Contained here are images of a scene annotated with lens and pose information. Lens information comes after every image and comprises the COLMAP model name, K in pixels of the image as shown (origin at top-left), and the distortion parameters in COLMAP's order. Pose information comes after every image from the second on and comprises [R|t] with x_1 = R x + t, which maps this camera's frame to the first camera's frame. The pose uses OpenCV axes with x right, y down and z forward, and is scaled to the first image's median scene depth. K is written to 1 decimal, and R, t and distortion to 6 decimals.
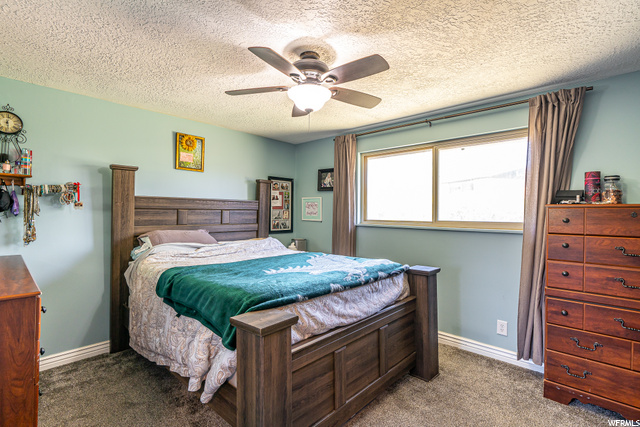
lens RADIAL K [[310.3, 0, 321.3], [0, 310.3, 211.5], [0, 0, 1]] dist [-0.006634, 0.000951]
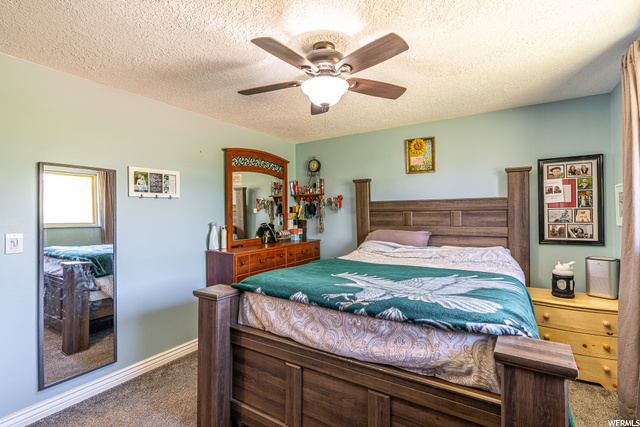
lens RADIAL K [[310.3, 0, 320.7], [0, 310.3, 215.5], [0, 0, 1]] dist [-0.006634, 0.000951]
pose [[0.157412, -0.004044, -0.987525, 0.524162], [0.014022, 0.999900, -0.001860, 0.005173], [0.987434, -0.013555, 0.157453, 0.508482]]
